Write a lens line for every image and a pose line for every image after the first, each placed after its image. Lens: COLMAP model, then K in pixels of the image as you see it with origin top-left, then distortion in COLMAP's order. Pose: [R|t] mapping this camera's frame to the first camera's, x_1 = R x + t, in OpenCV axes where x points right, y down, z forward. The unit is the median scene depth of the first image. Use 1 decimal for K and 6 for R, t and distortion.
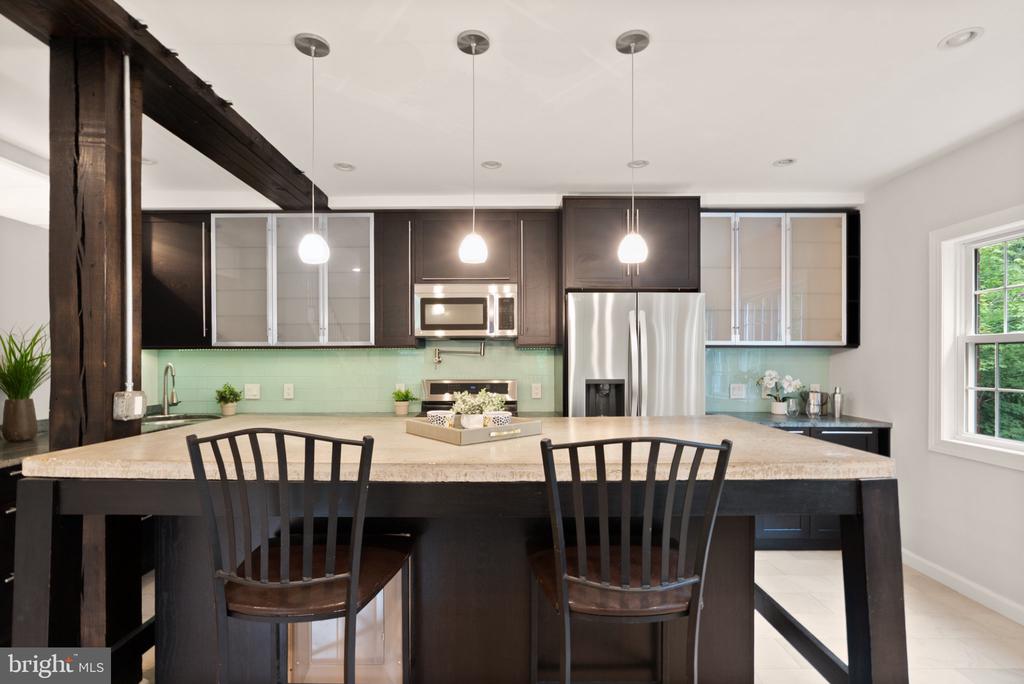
lens RADIAL K [[478.6, 0, 511.2], [0, 478.6, 356.4], [0, 0, 1]] dist [0.000445, 0.000304]
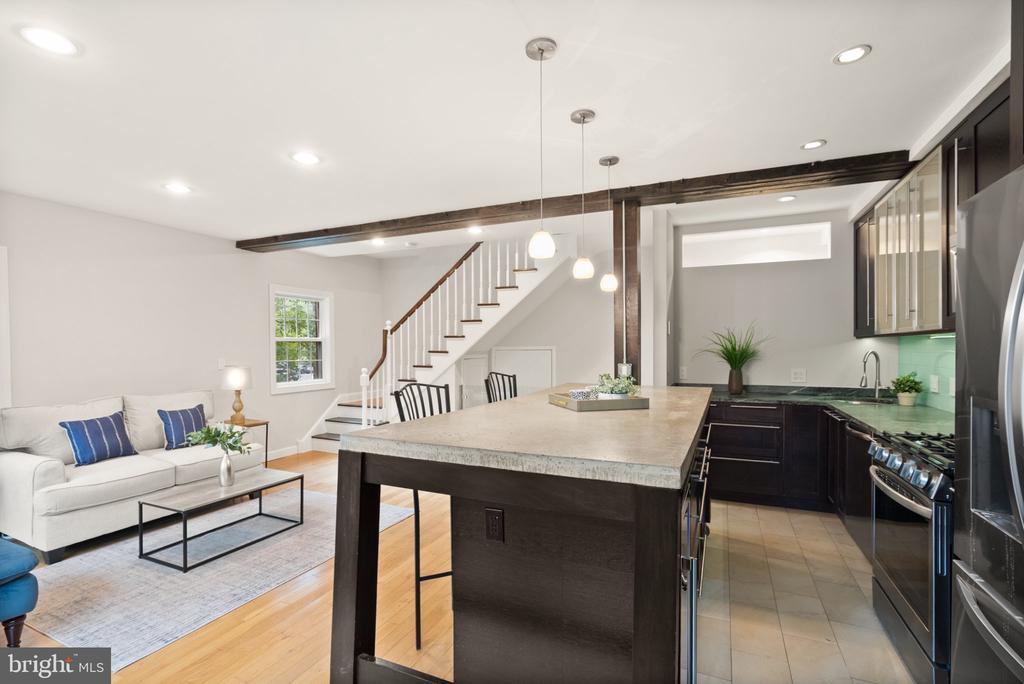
lens RADIAL K [[472.3, 0, 515.3], [0, 472.3, 348.8], [0, 0, 1]] dist [0.000826, 0.000233]
pose [[-0.406282, 0.005812, -0.913729, 0.887453], [0.008731, 0.999959, 0.002478, -0.000190], [0.913706, -0.006971, -0.406316, 0.985500]]
